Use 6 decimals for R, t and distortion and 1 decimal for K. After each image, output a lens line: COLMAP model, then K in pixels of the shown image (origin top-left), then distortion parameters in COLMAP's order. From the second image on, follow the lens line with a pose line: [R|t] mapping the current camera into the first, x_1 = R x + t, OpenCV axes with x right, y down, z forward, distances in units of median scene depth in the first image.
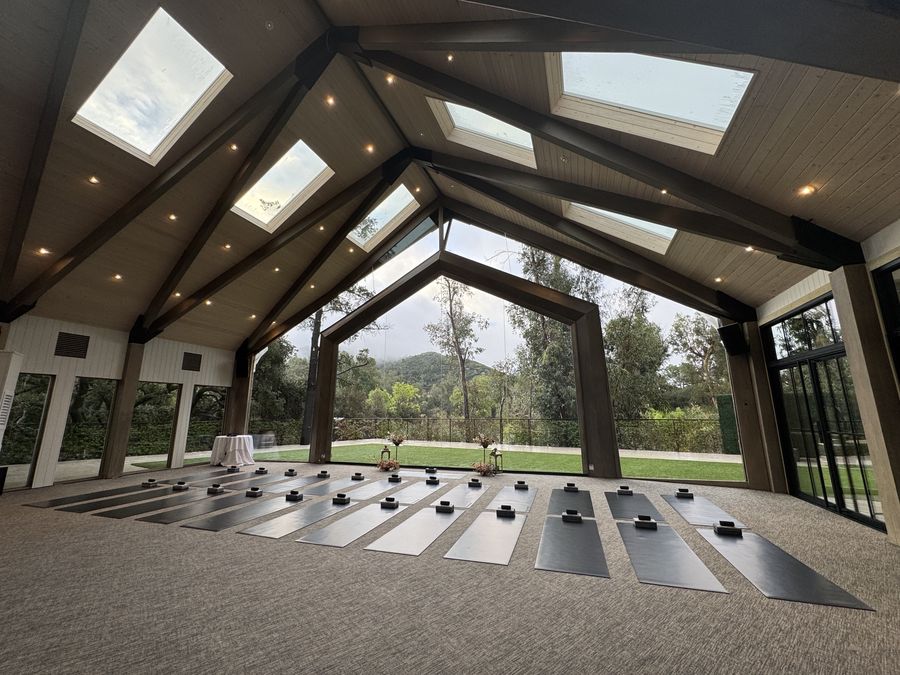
lens RADIAL K [[364.5, 0, 450.0], [0, 364.5, 337.5], [0, 0, 1]] dist [-0.000694, 0.000085]
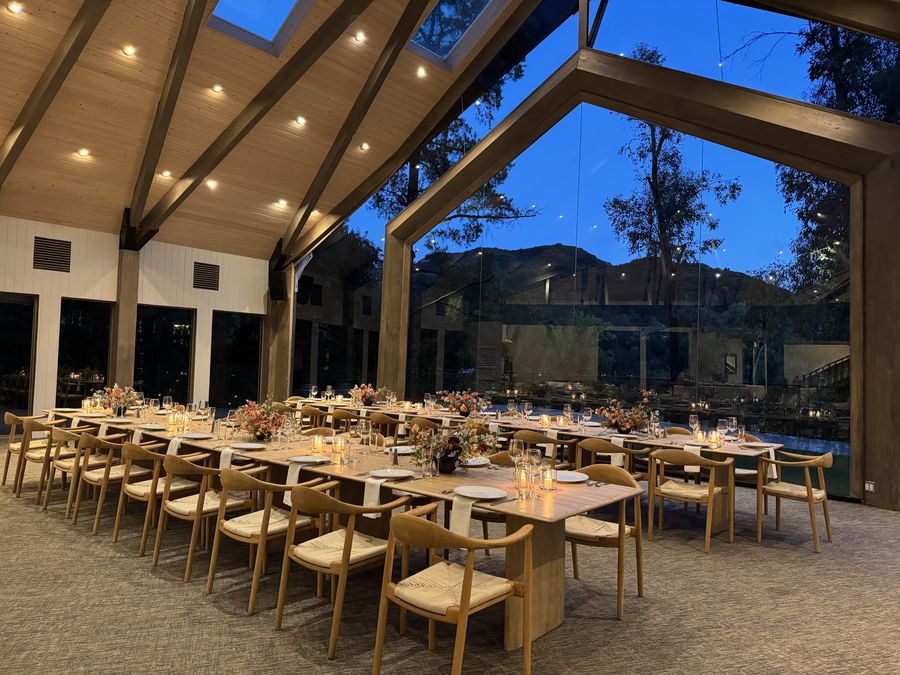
lens RADIAL K [[645.3, 0, 450.0], [0, 645.3, 337.5], [0, 0, 1]] dist [0.008469, 0.000816]
pose [[0.933370, 0.022486, -0.358210, 0.157045], [0.035909, 0.987177, 0.155536, 0.010530], [0.357114, -0.158035, 0.920595, 0.046223]]
